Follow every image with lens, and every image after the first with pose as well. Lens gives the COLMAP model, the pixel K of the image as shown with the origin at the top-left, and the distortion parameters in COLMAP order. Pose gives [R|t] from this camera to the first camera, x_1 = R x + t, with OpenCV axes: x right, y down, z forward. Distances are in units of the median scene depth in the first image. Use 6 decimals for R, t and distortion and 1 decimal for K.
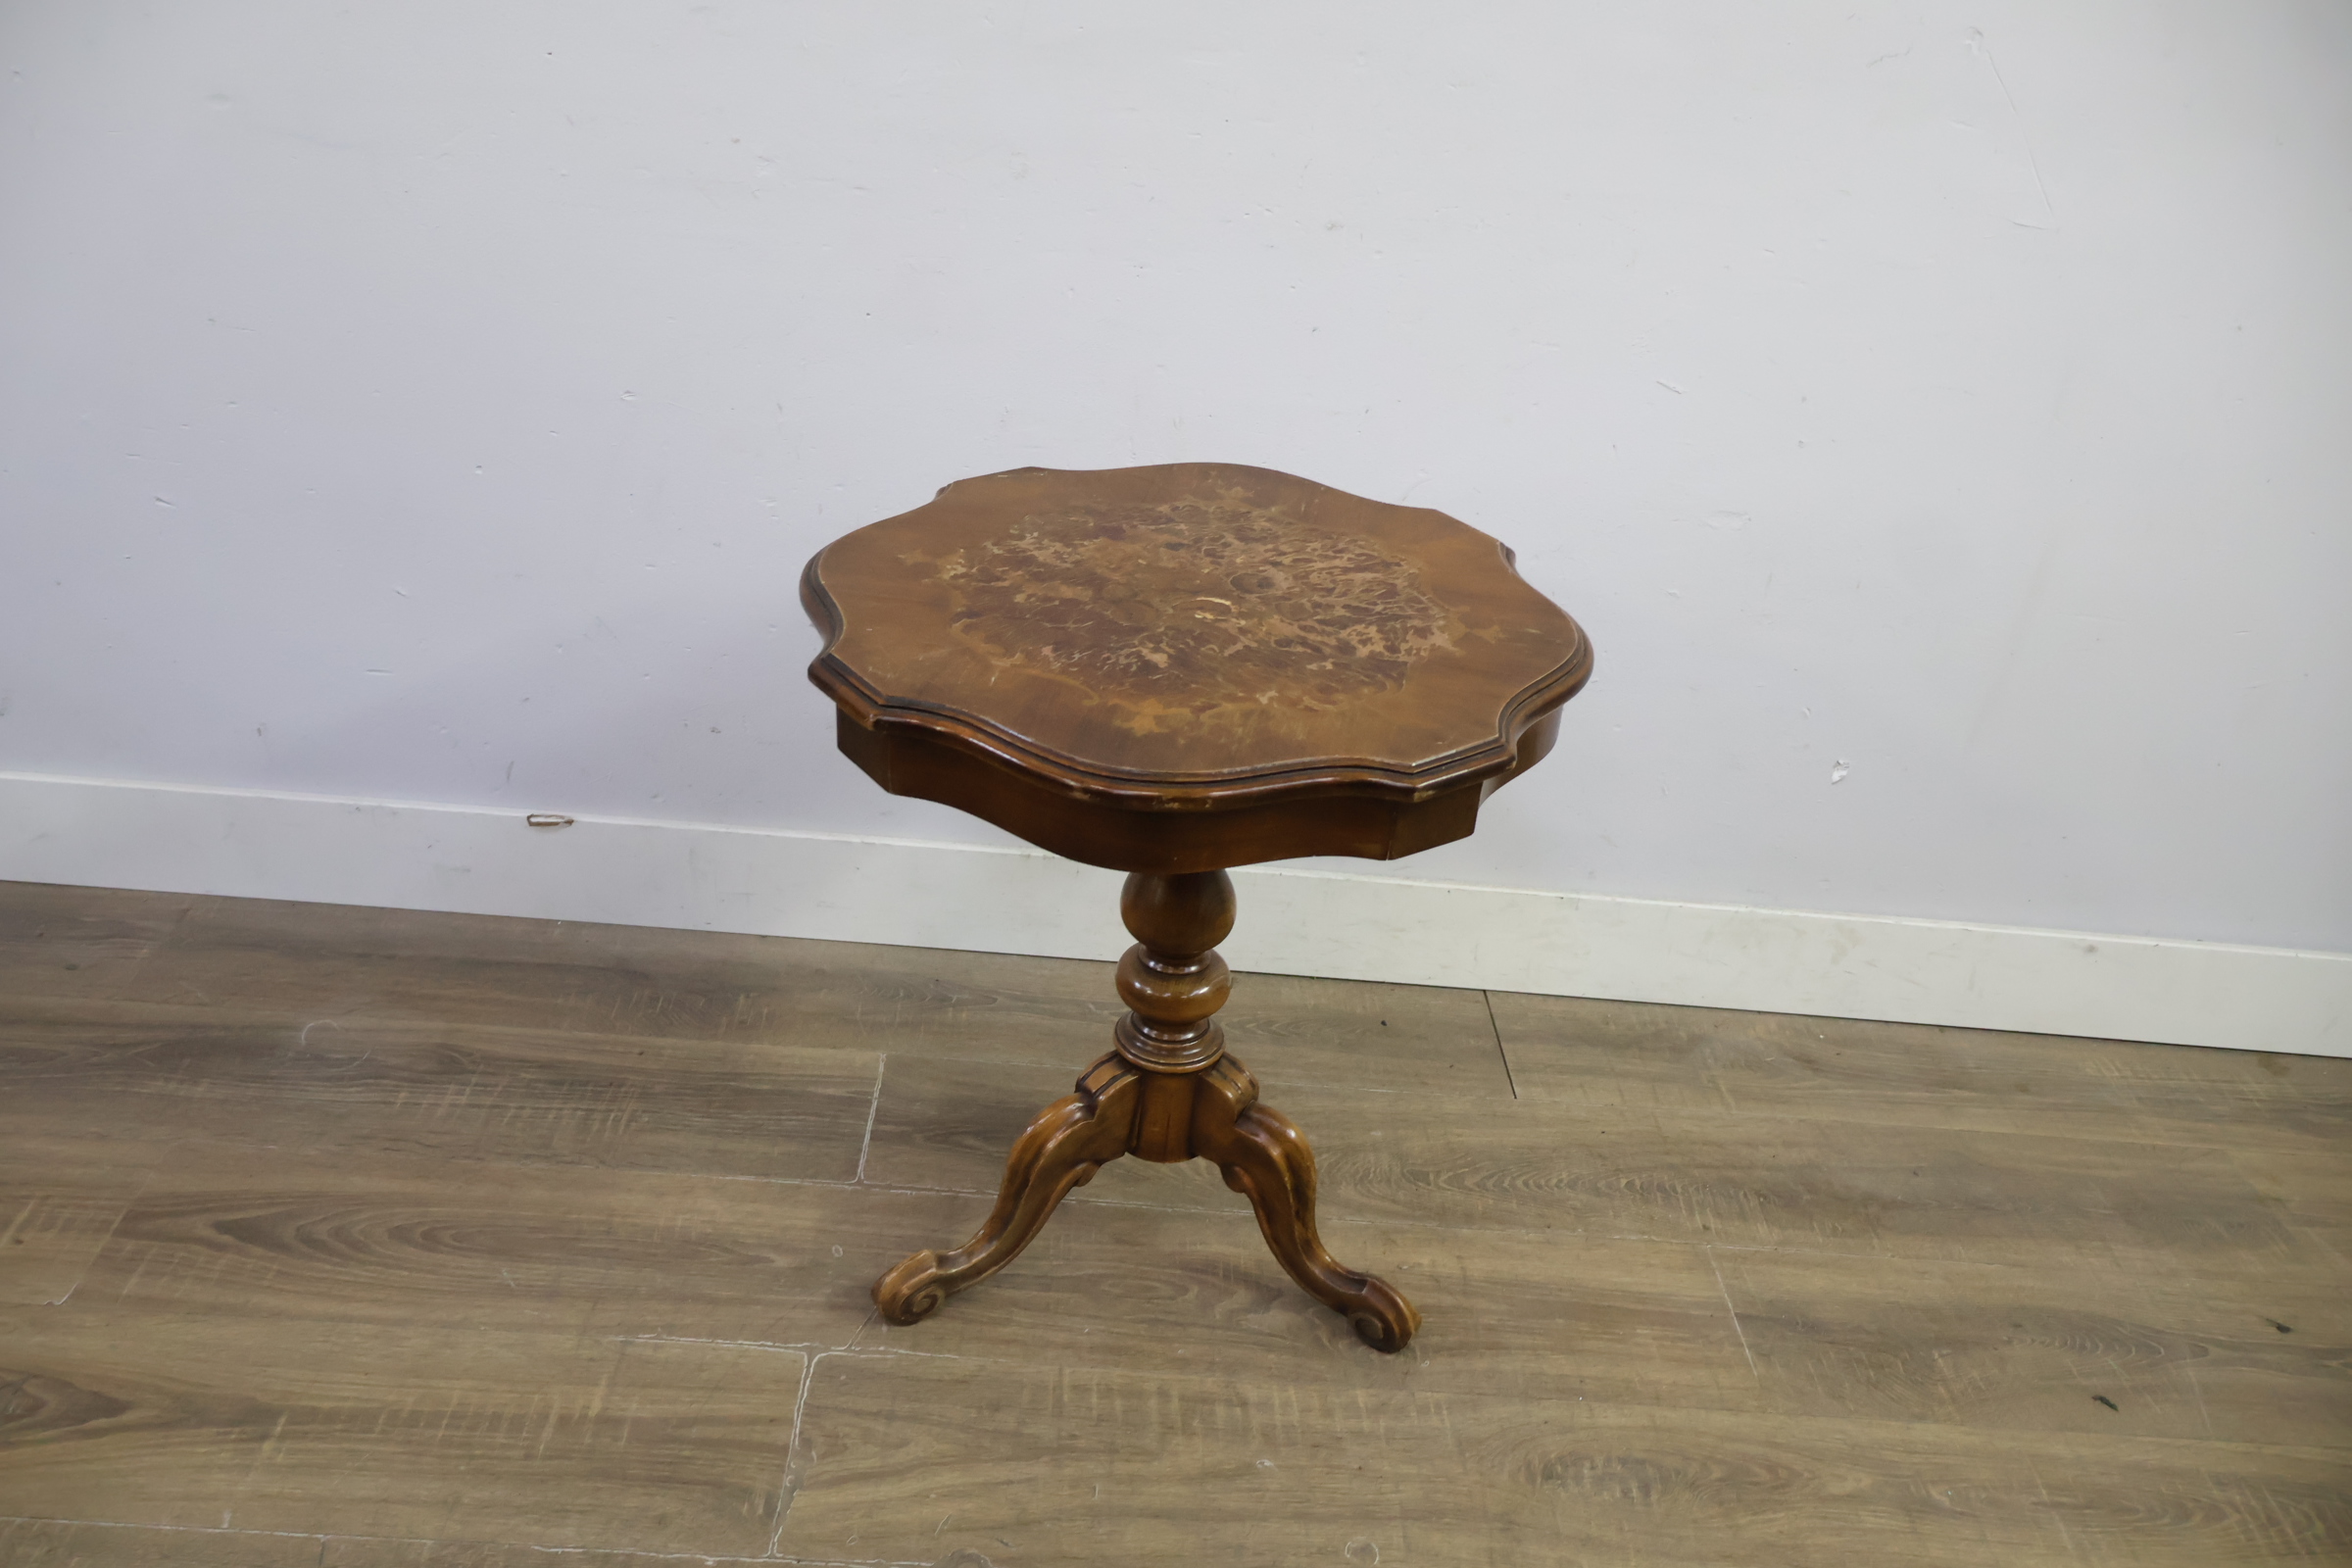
lens RADIAL K [[2005.7, 0, 1169.3], [0, 2005.7, 786.1], [0, 0, 1]] dist [0.002903, -0.005356]
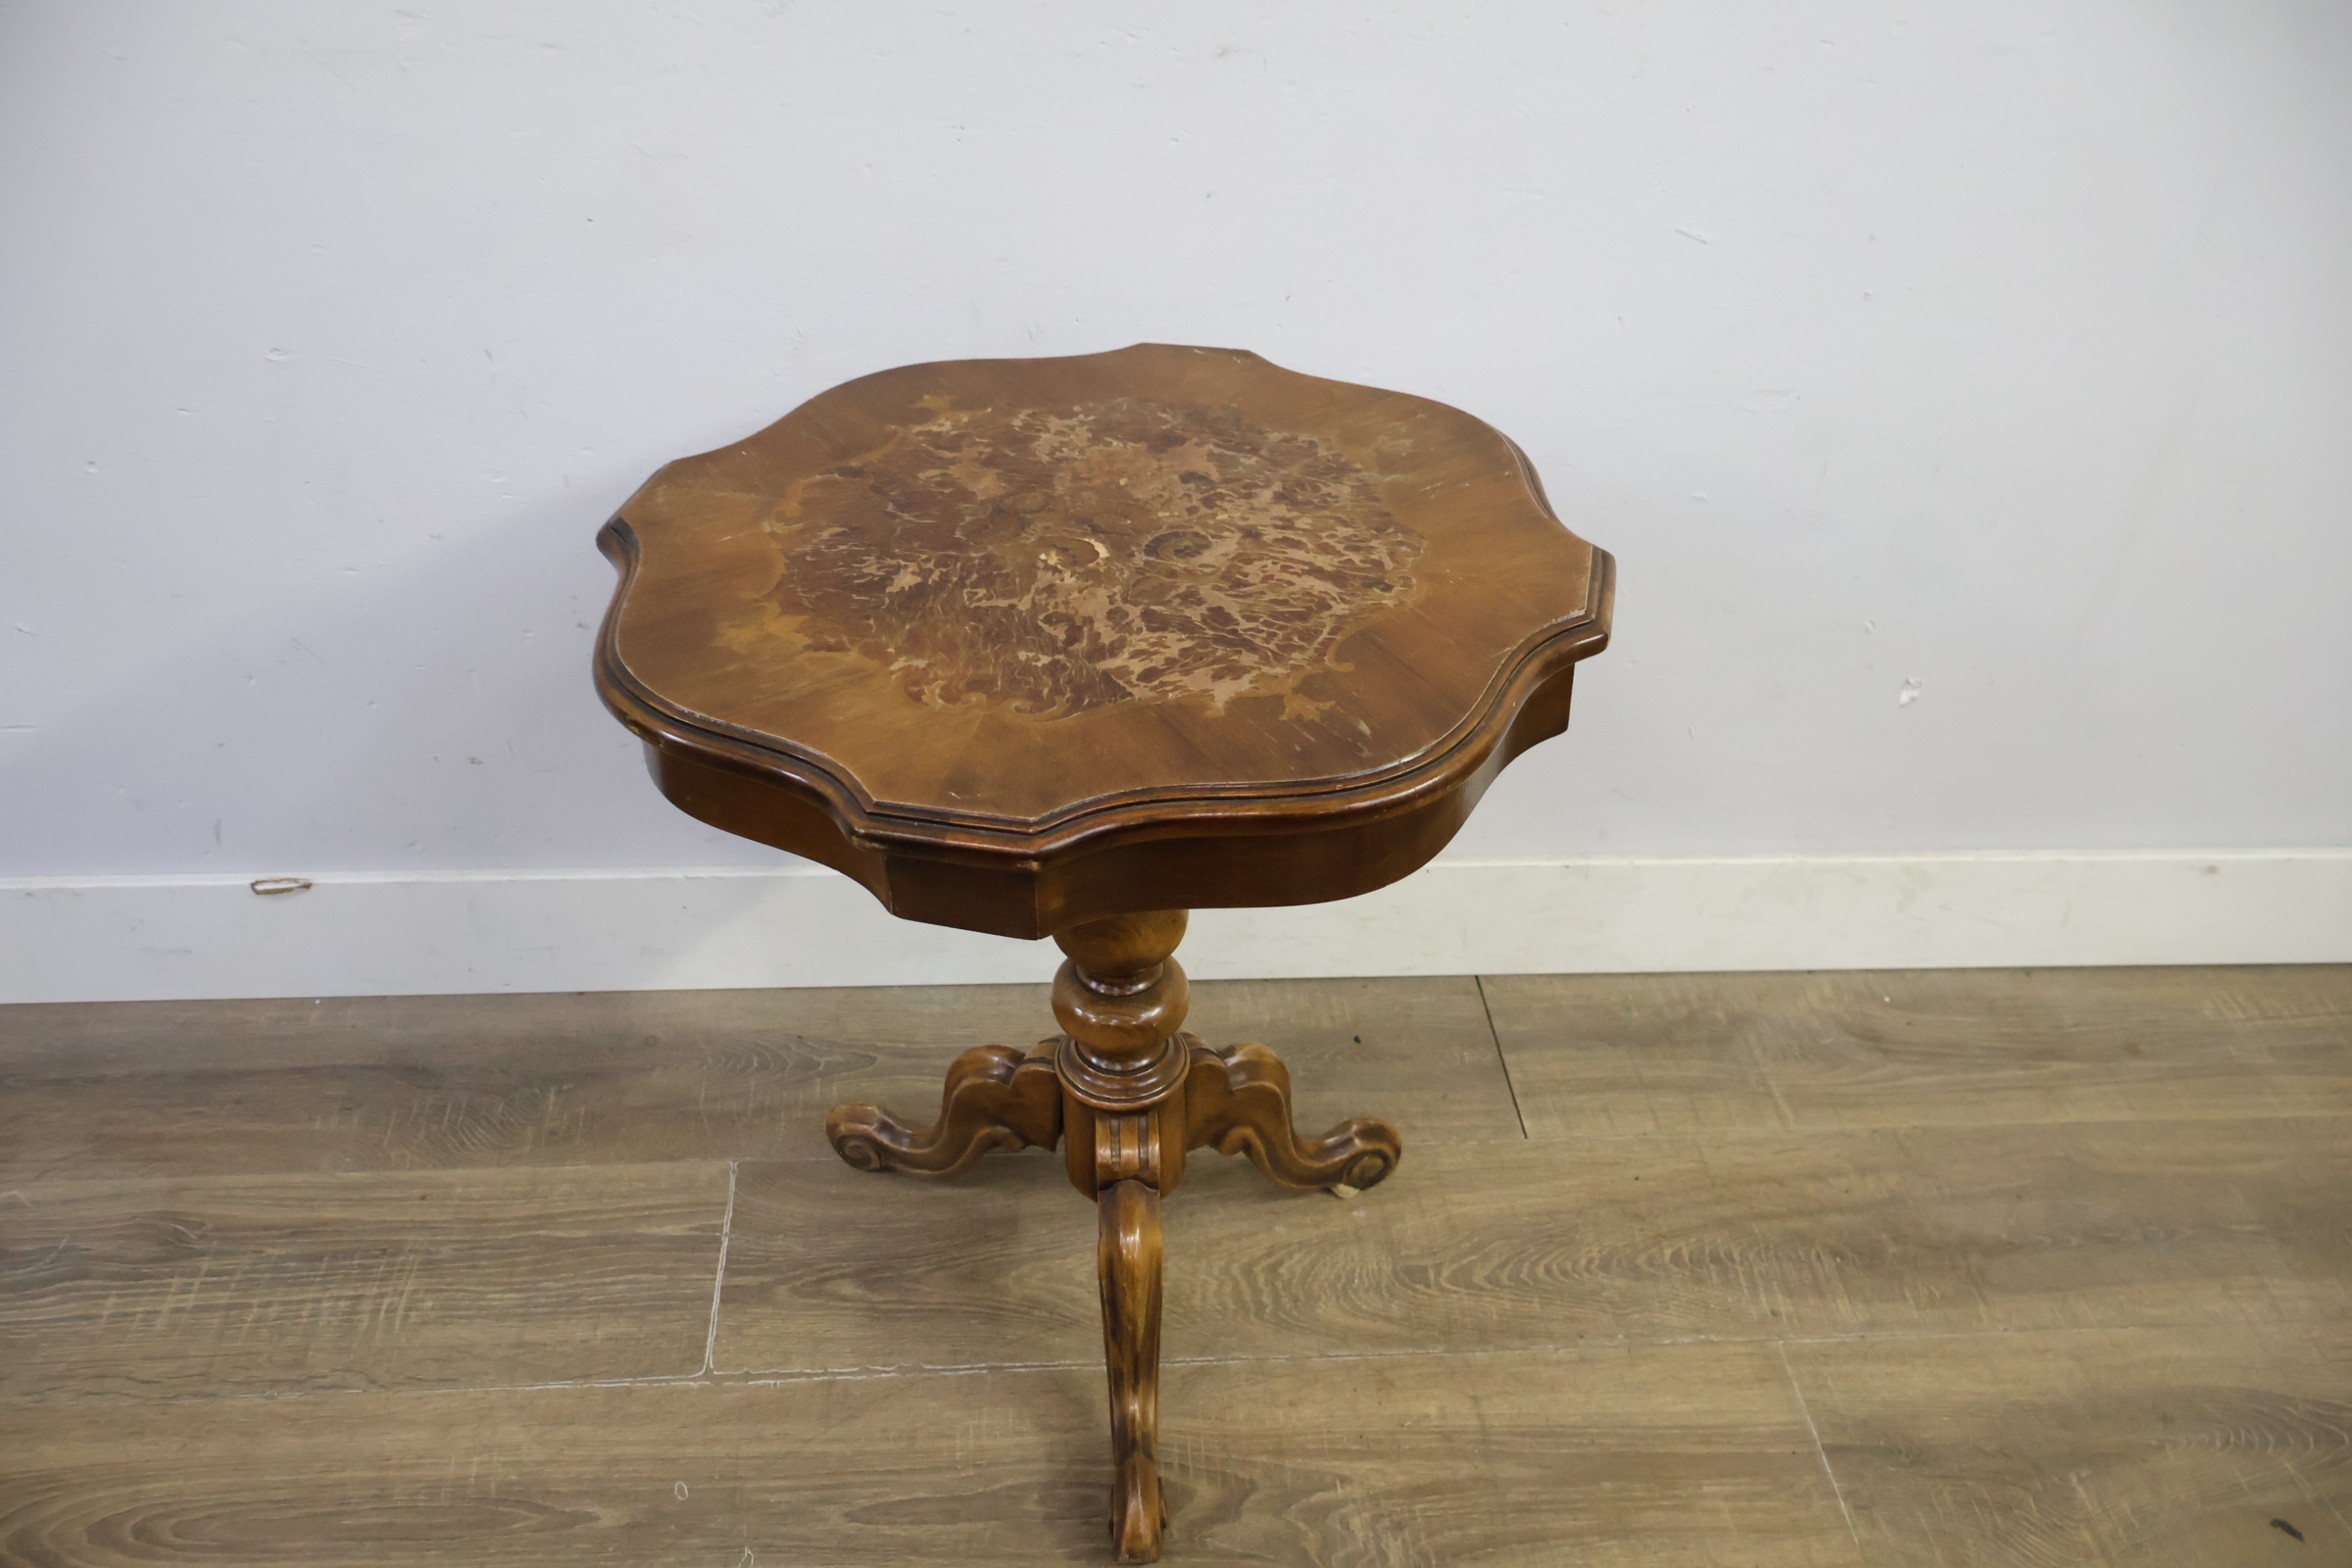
lens RADIAL K [[2005.7, 0, 1175.7], [0, 2005.7, 783.9], [0, 0, 1]] dist [0.002903, -0.005356]
pose [[0.996577, -0.079625, 0.022244, 0.029815], [0.074996, 0.983923, 0.162085, -0.149567], [-0.034793, -0.159862, 0.986526, 0.272009]]
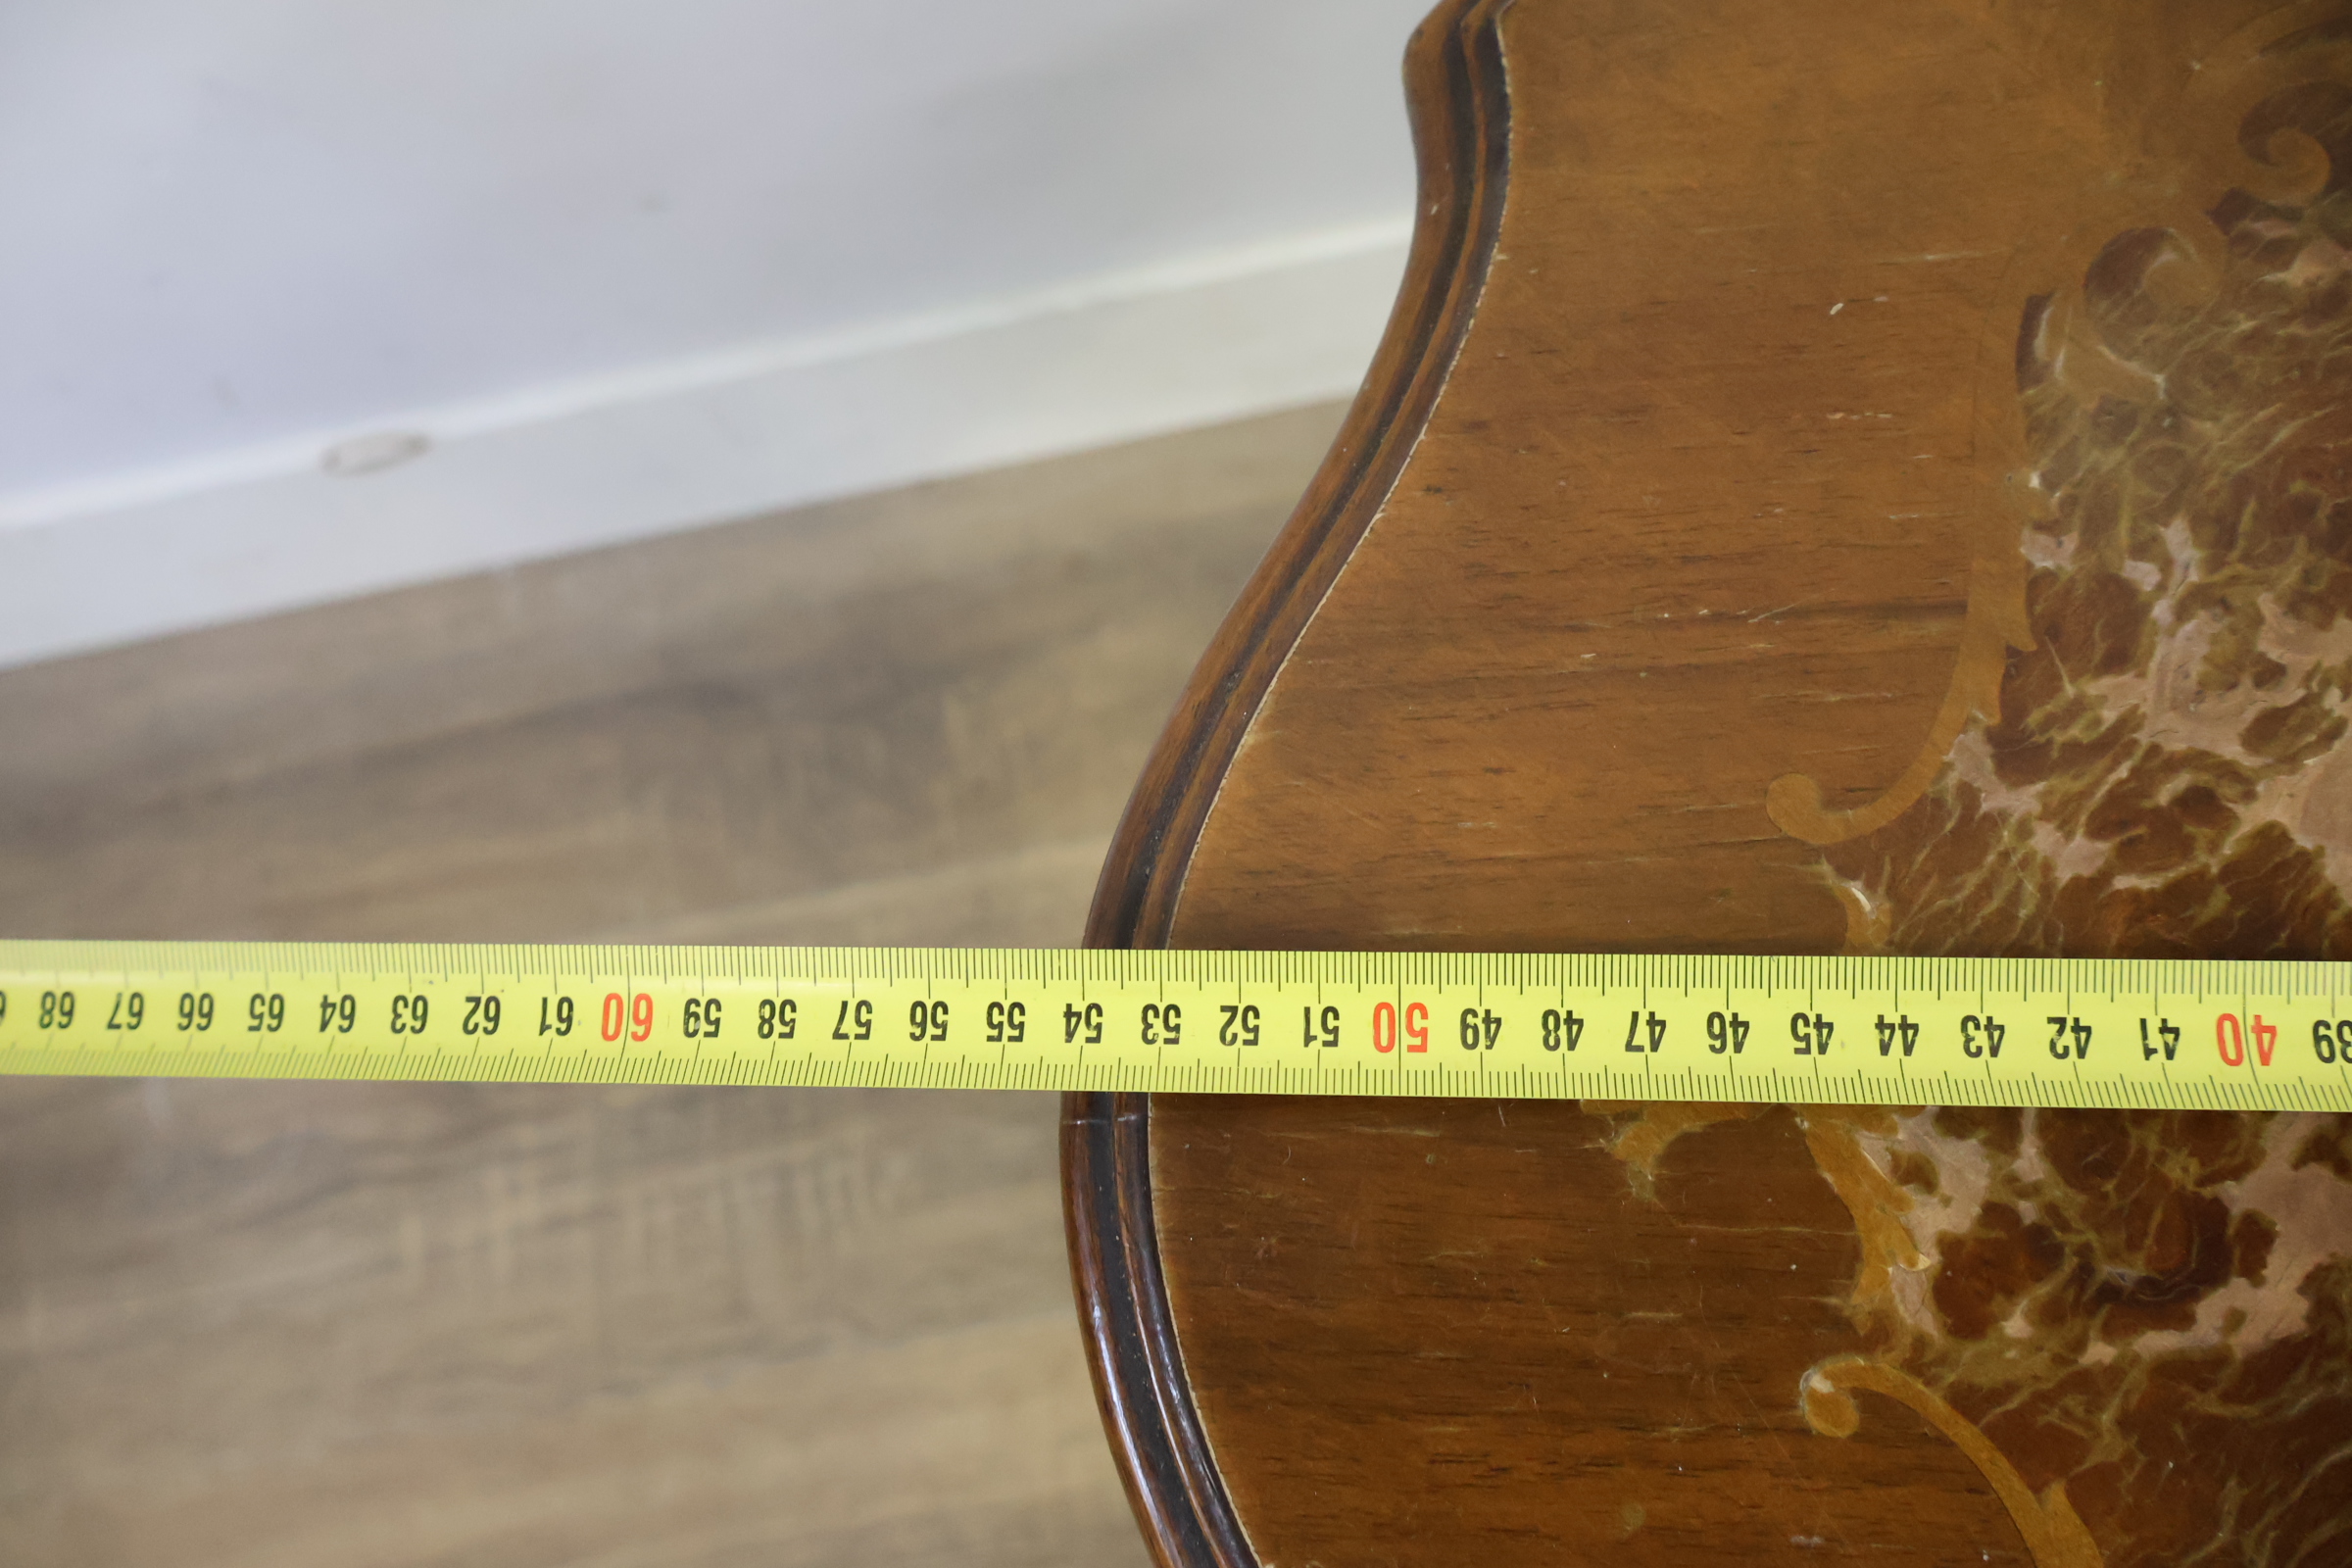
lens RADIAL K [[2005.7, 0, 1173.6], [0, 2005.7, 785.0], [0, 0, 1]] dist [0.002903, -0.005356]
pose [[0.969628, -0.199407, -0.141626, -0.120017], [0.240667, 0.674664, 0.697787, -0.233411], [-0.043594, -0.710679, 0.702164, 0.784599]]
